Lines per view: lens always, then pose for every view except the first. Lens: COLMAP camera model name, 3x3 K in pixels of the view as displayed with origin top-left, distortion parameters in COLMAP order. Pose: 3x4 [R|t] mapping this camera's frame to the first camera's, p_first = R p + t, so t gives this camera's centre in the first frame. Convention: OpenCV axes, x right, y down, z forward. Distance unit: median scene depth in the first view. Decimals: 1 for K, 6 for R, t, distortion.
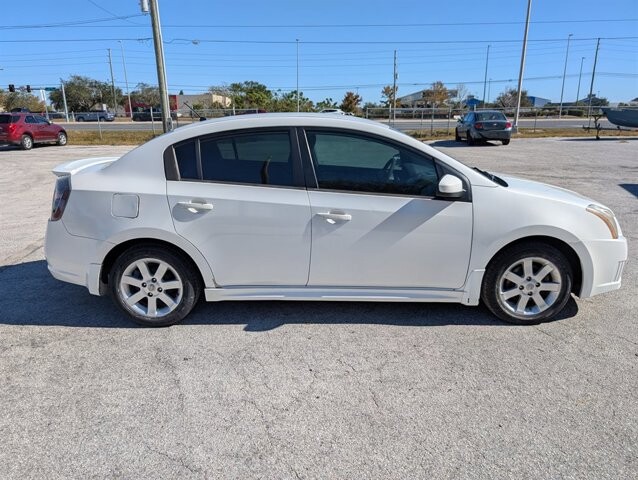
lens RADIAL K [[490.4, 0, 319.0], [0, 490.4, 240.0], [0, 0, 1]] dist [0.003639, 0.004143]
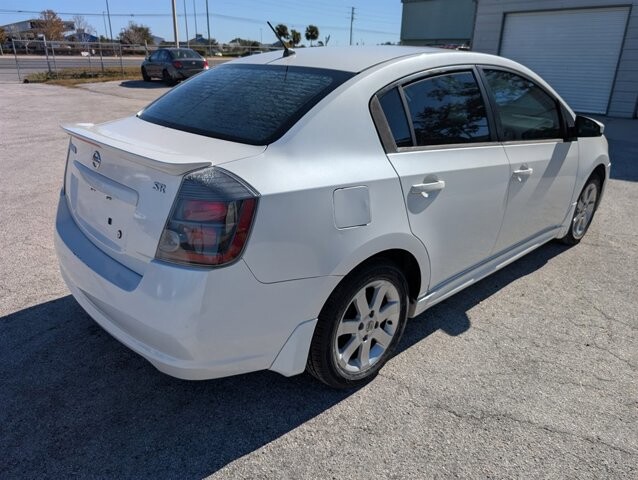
lens RADIAL K [[486.4, 0, 318.5], [0, 486.4, 228.3], [0, 0, 1]] dist [0.000890, 0.004406]
pose [[0.712125, -0.218297, 0.667251, -0.175070], [0.152509, 0.975834, 0.156487, -0.030338], [-0.685287, -0.009677, 0.728209, 0.131477]]
